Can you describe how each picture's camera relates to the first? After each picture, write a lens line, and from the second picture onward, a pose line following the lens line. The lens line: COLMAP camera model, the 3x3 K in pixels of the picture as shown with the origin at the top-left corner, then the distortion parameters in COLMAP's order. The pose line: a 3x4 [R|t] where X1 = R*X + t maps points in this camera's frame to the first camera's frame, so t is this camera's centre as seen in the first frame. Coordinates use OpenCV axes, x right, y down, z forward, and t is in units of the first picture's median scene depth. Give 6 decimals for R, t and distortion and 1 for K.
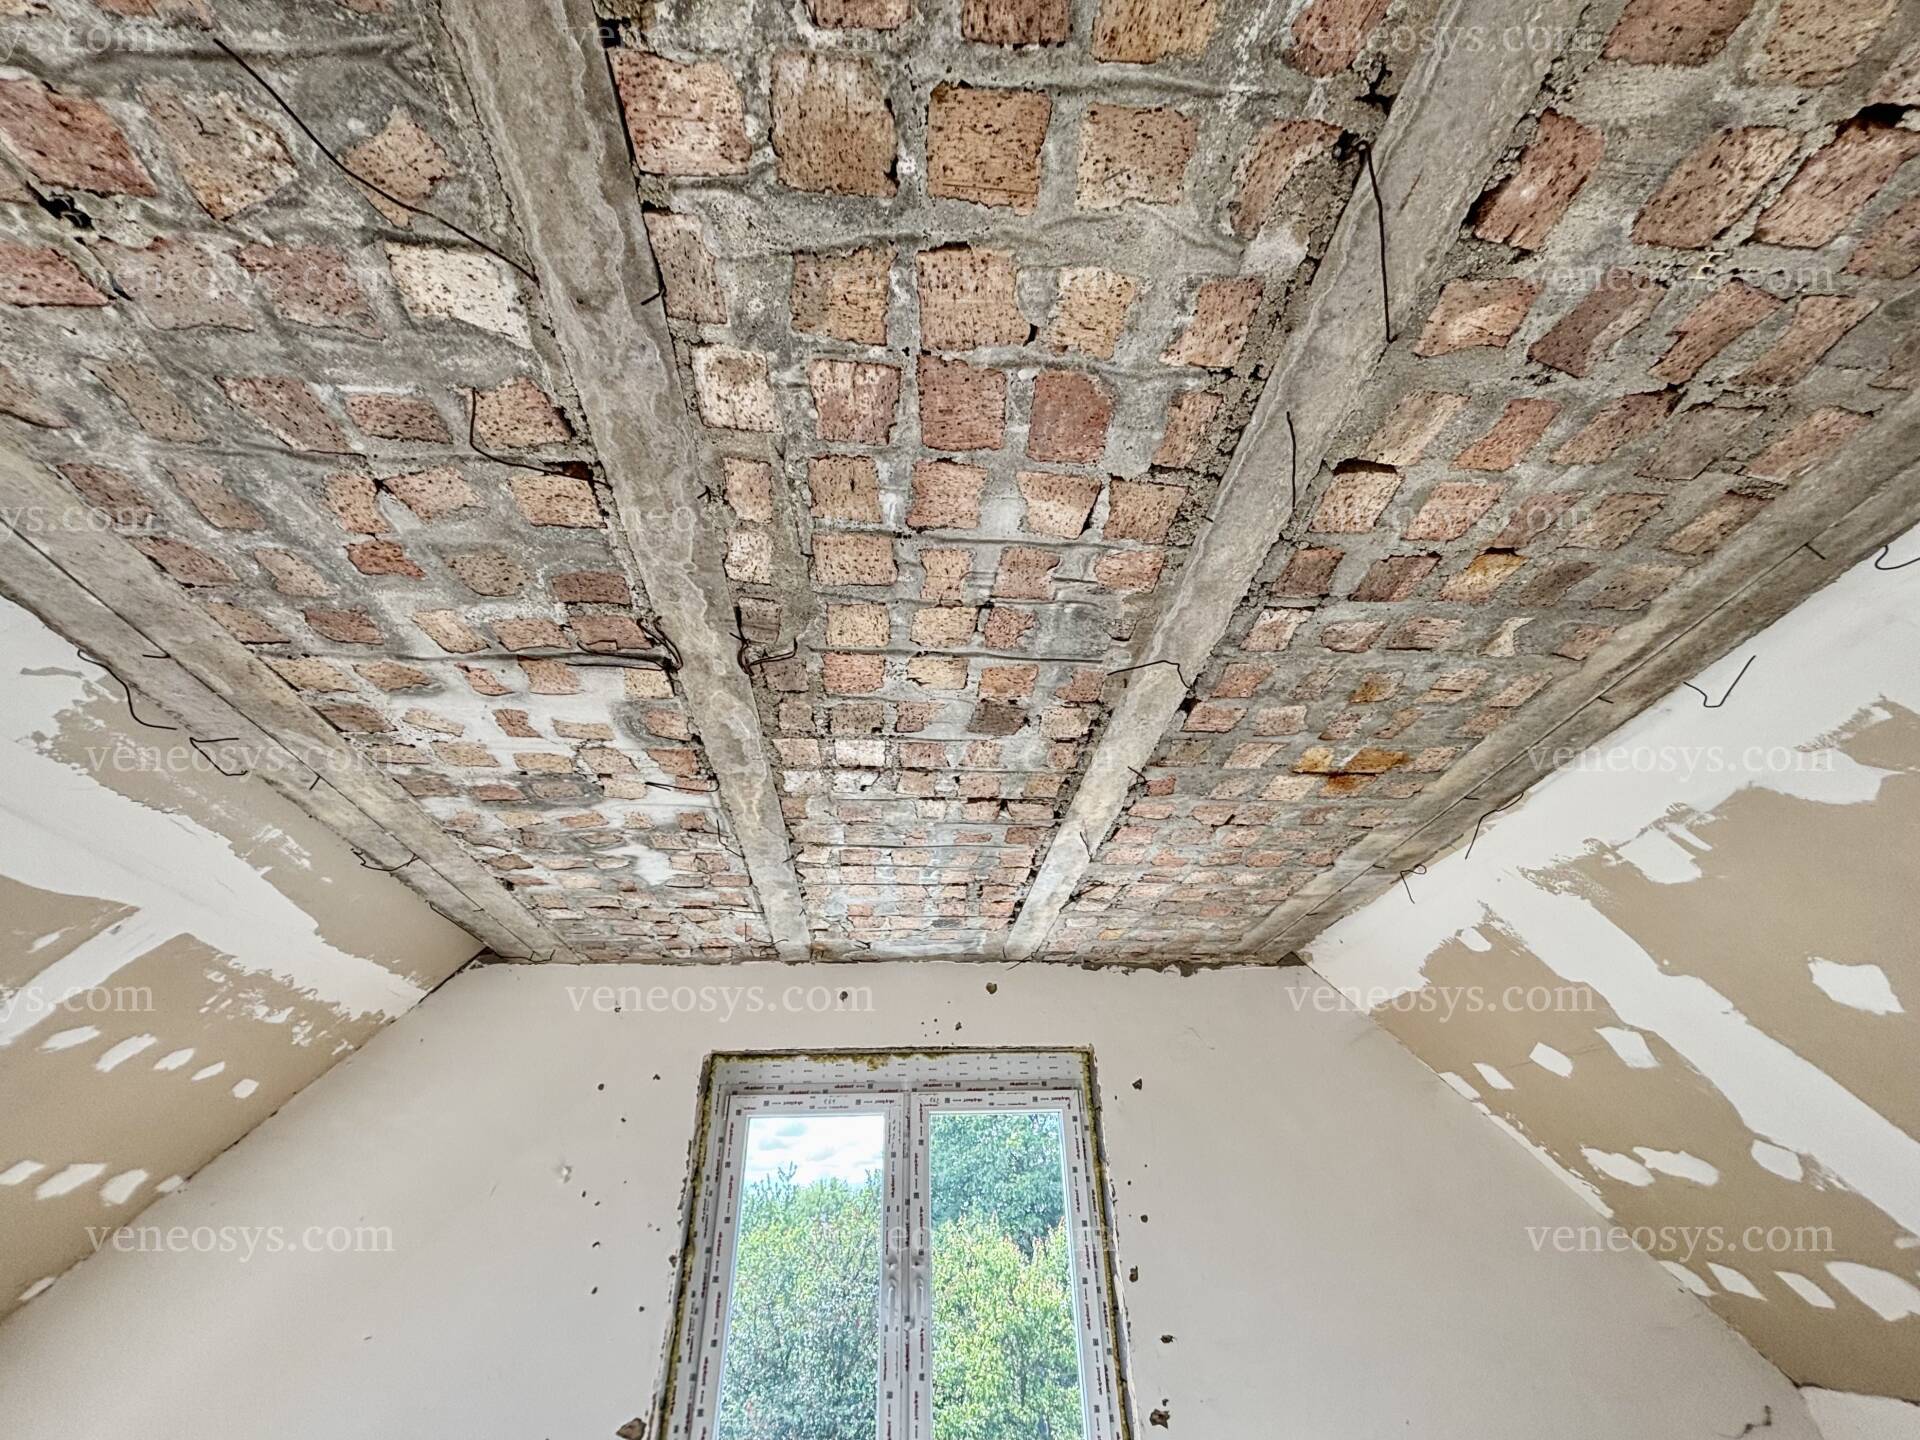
lens RADIAL K [[793.5, 0, 955.2], [0, 793.5, 721.2], [0, 0, 1]] dist [-0.003109, 0.000546]
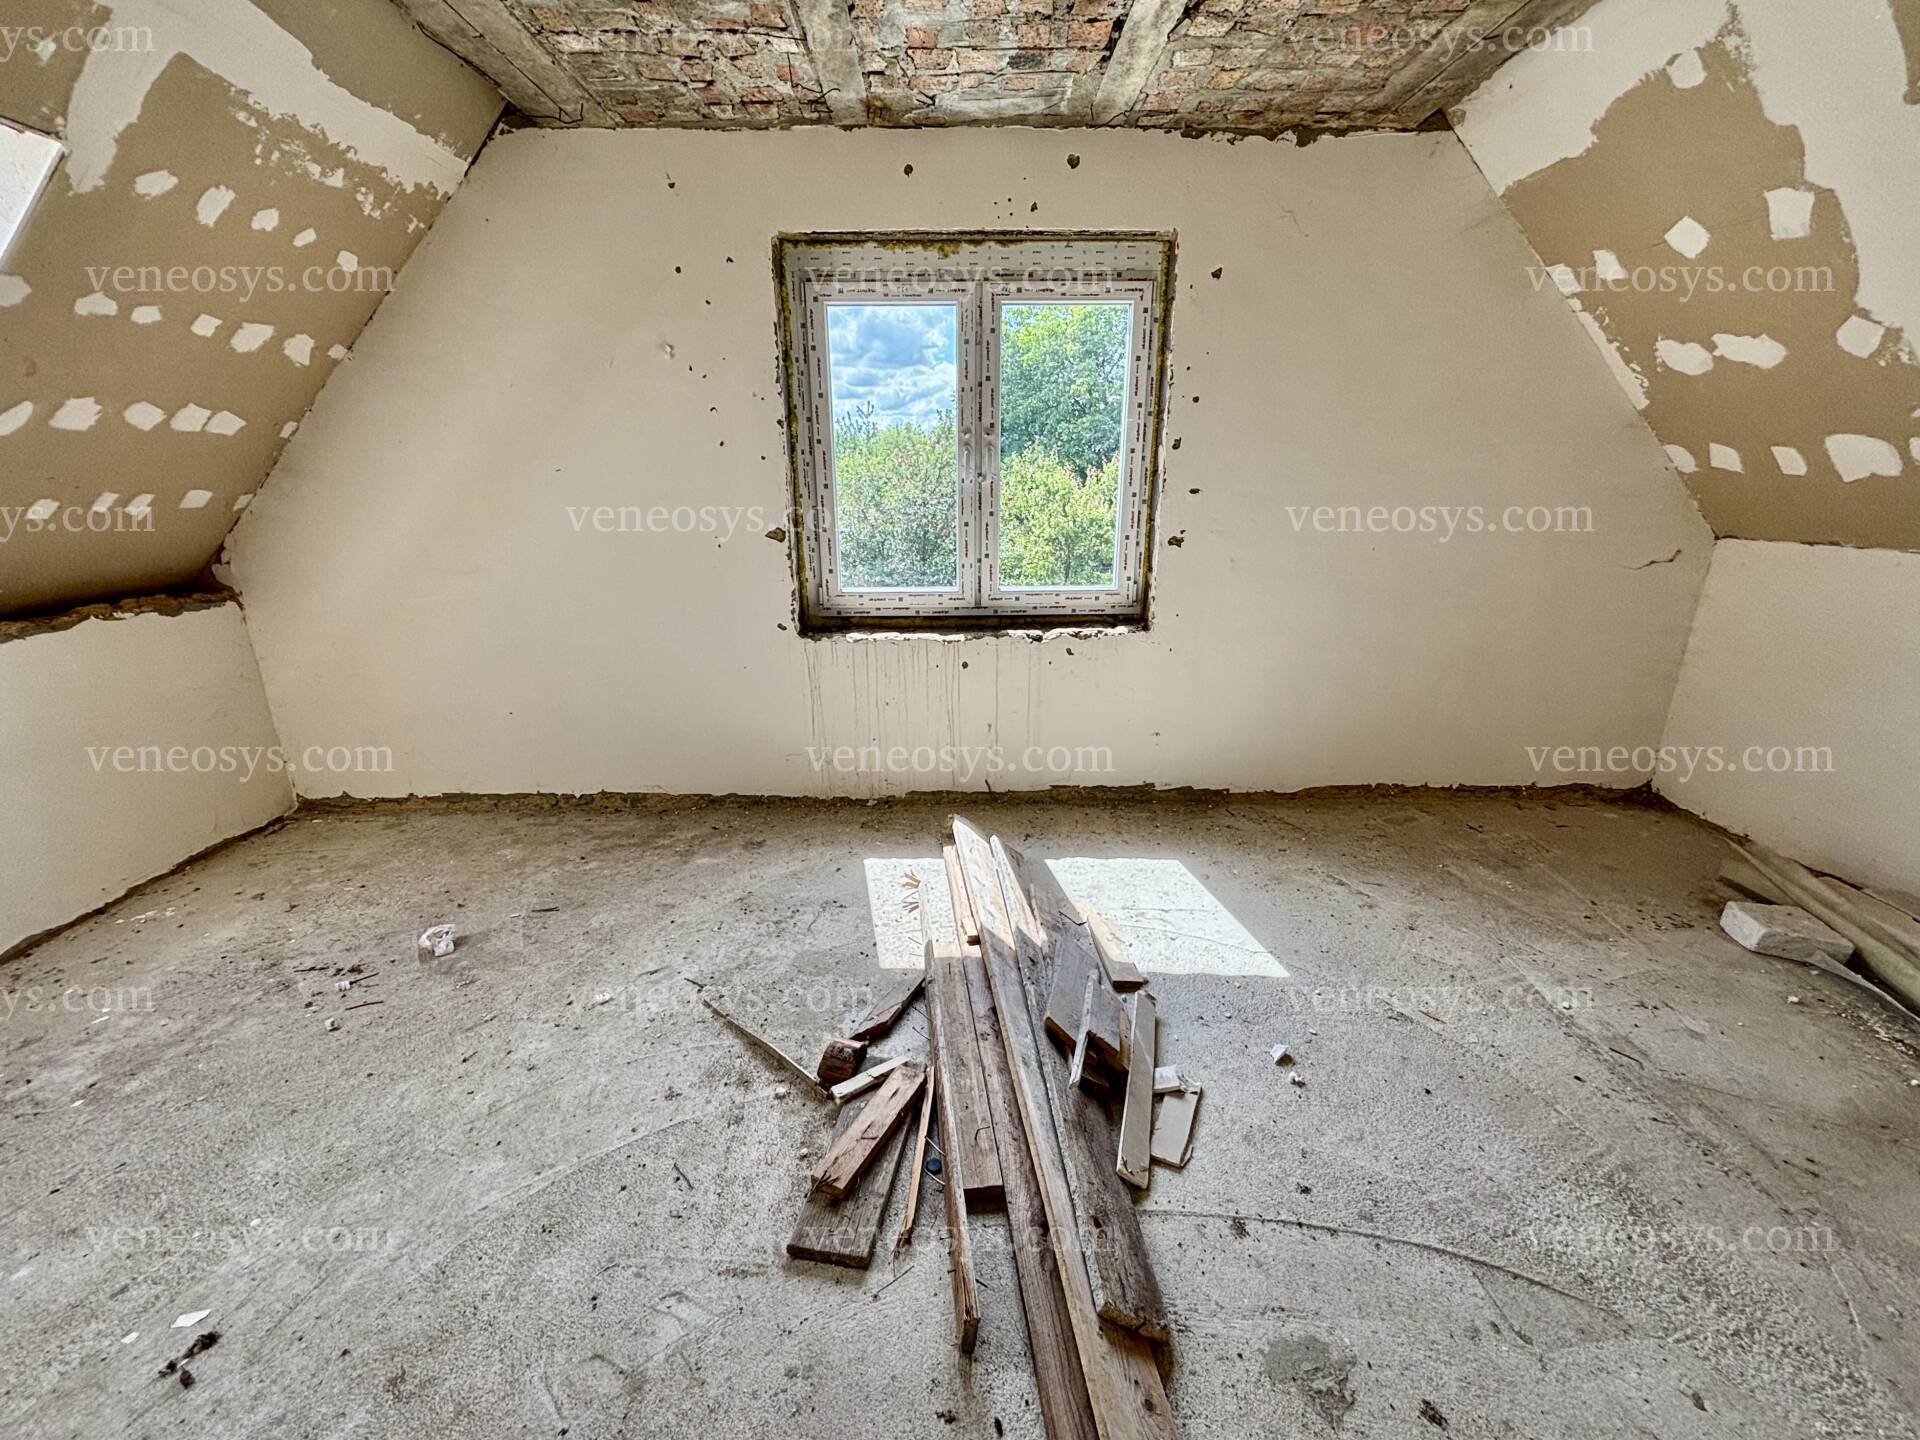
lens RADIAL K [[793.5, 0, 955.2], [0, 793.5, 721.2], [0, 0, 1]] dist [-0.003109, 0.000546]
pose [[0.996998, 0.040513, -0.065976, -0.002517], [0.024915, 0.638941, 0.768852, 0.057873], [0.073303, -0.768188, 0.636014, -0.061714]]
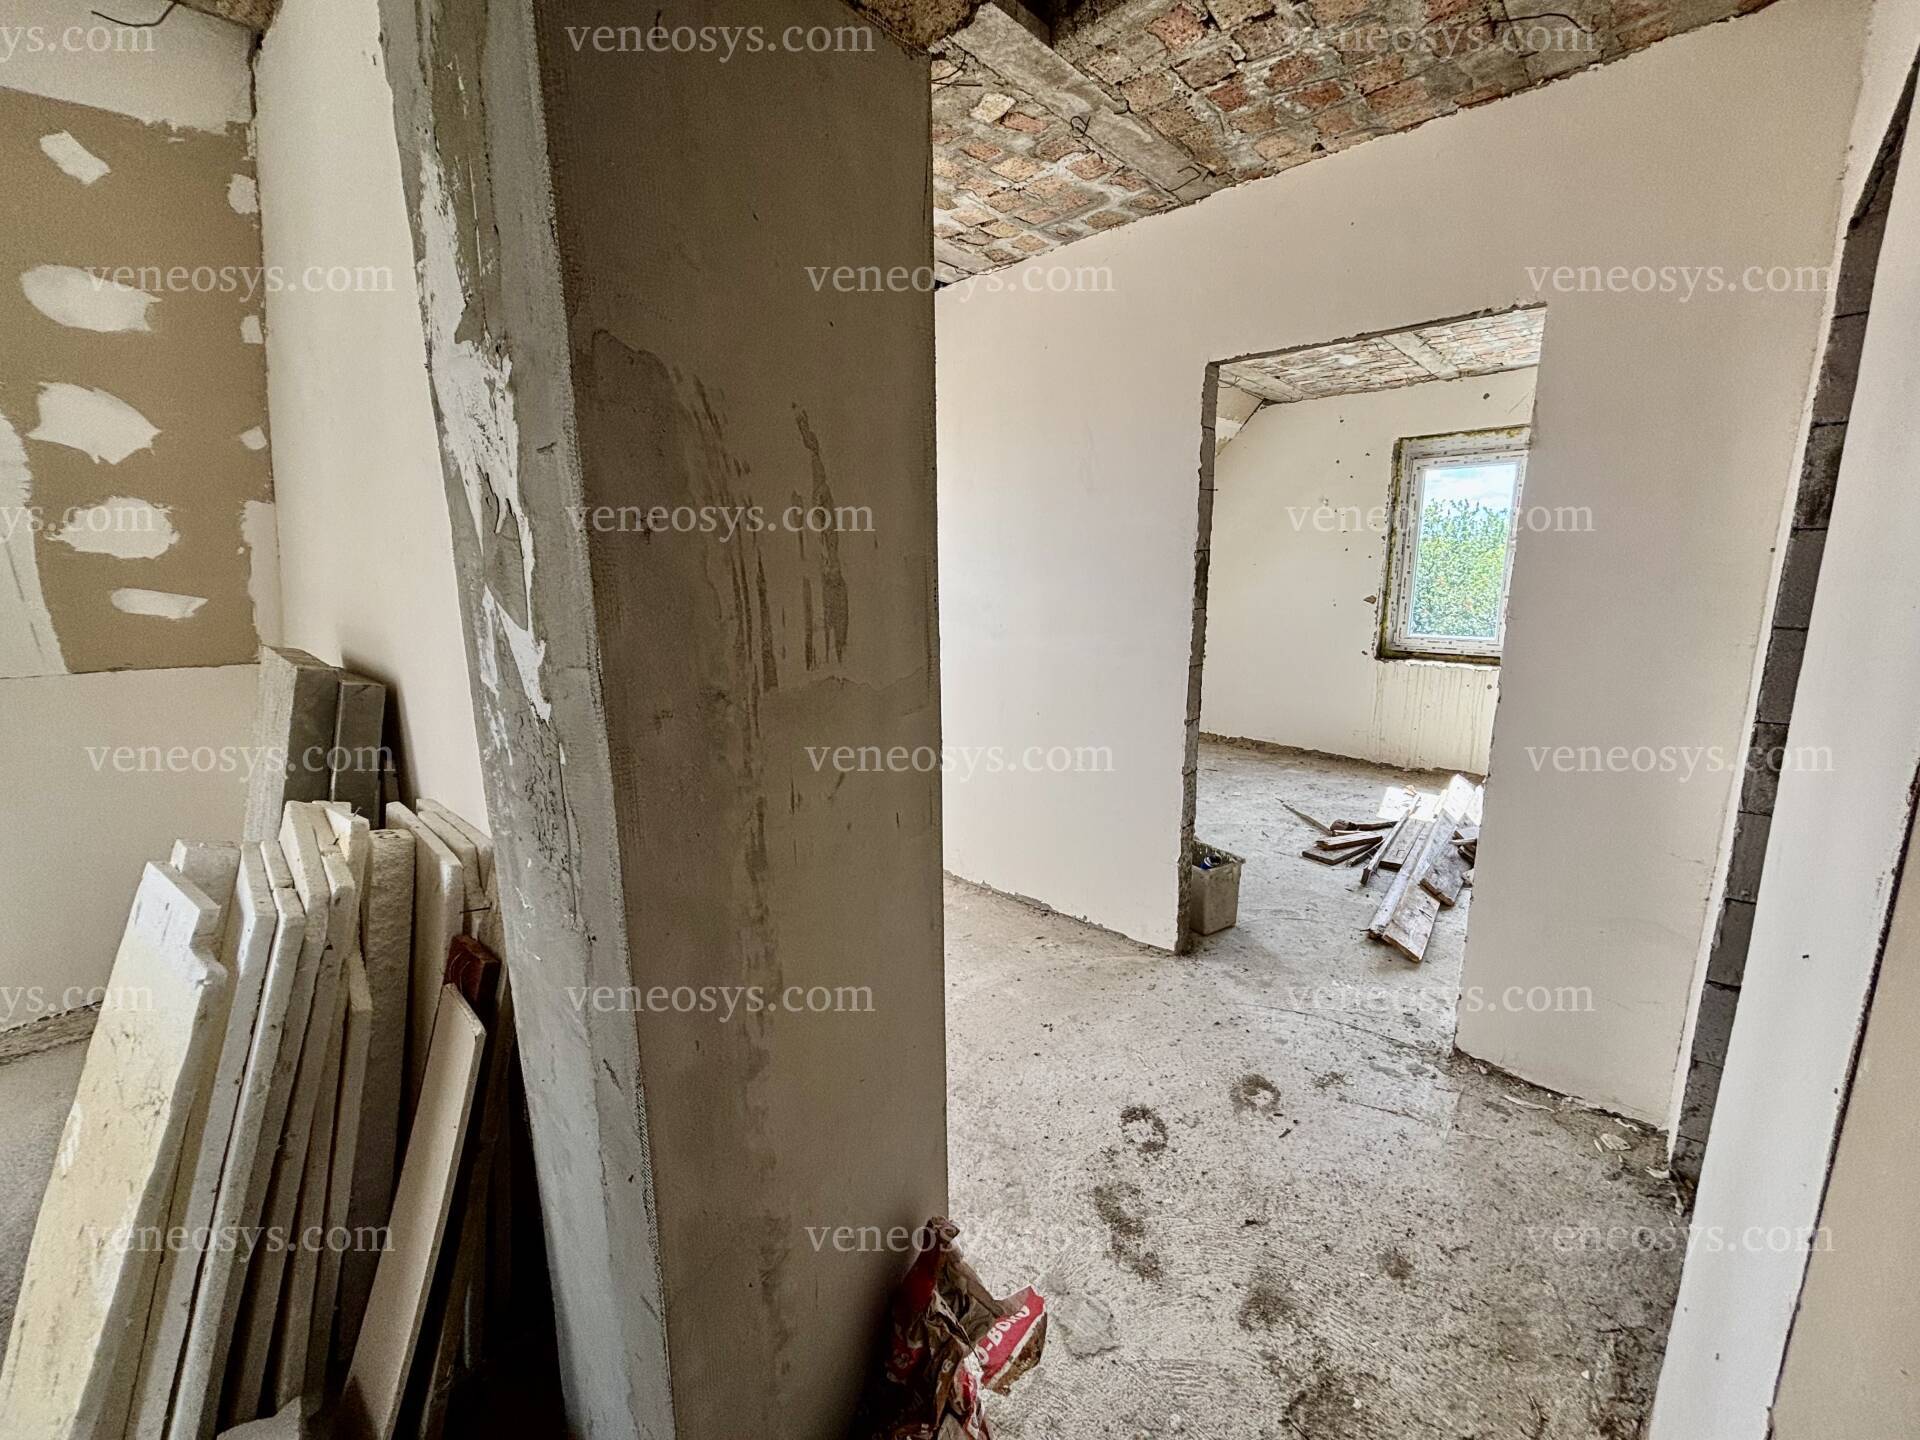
lens RADIAL K [[793.5, 0, 955.2], [0, 793.5, 721.2], [0, 0, 1]] dist [-0.003109, 0.000546]
pose [[0.675702, 0.157532, -0.720146, 0.410692], [0.391363, 0.751203, 0.531535, -0.451199], [0.624709, -0.640998, 0.445937, -0.841377]]
